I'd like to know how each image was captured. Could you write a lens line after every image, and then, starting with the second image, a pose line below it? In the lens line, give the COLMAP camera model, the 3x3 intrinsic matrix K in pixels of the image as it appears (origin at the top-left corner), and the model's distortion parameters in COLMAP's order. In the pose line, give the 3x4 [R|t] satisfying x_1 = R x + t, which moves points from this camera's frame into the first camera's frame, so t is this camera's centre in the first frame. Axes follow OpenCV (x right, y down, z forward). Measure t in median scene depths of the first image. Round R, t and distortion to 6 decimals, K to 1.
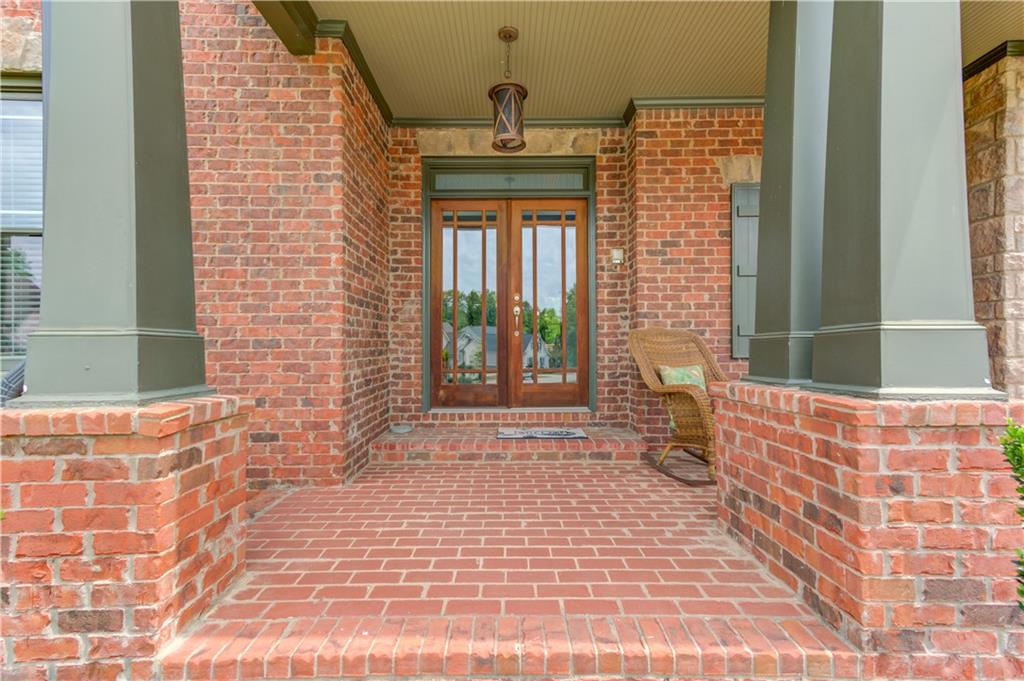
lens RADIAL K [[502.3, 0, 513.0], [0, 502.3, 347.0], [0, 0, 1]] dist [-0.005842, 0.002370]
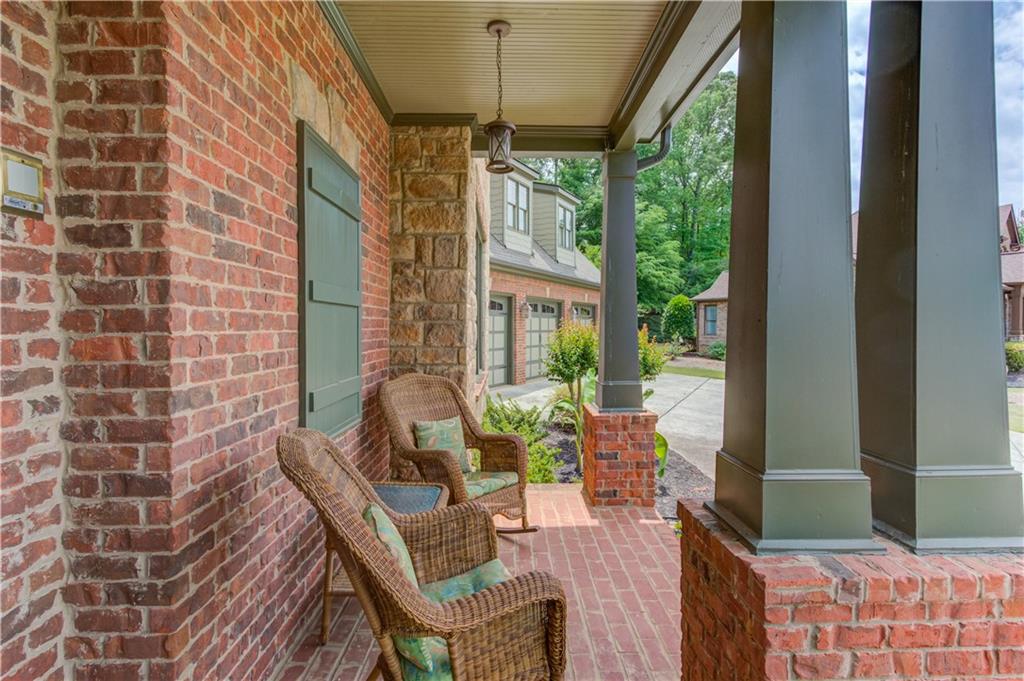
lens RADIAL K [[477.7, 0, 516.5], [0, 477.7, 333.6], [0, 0, 1]] dist [-0.006168, -0.000036]
pose [[-0.016415, -0.004170, 0.999857, -0.058753], [-0.013533, 0.999901, 0.003948, -0.111320], [-0.999774, -0.013466, -0.016470, 0.784629]]
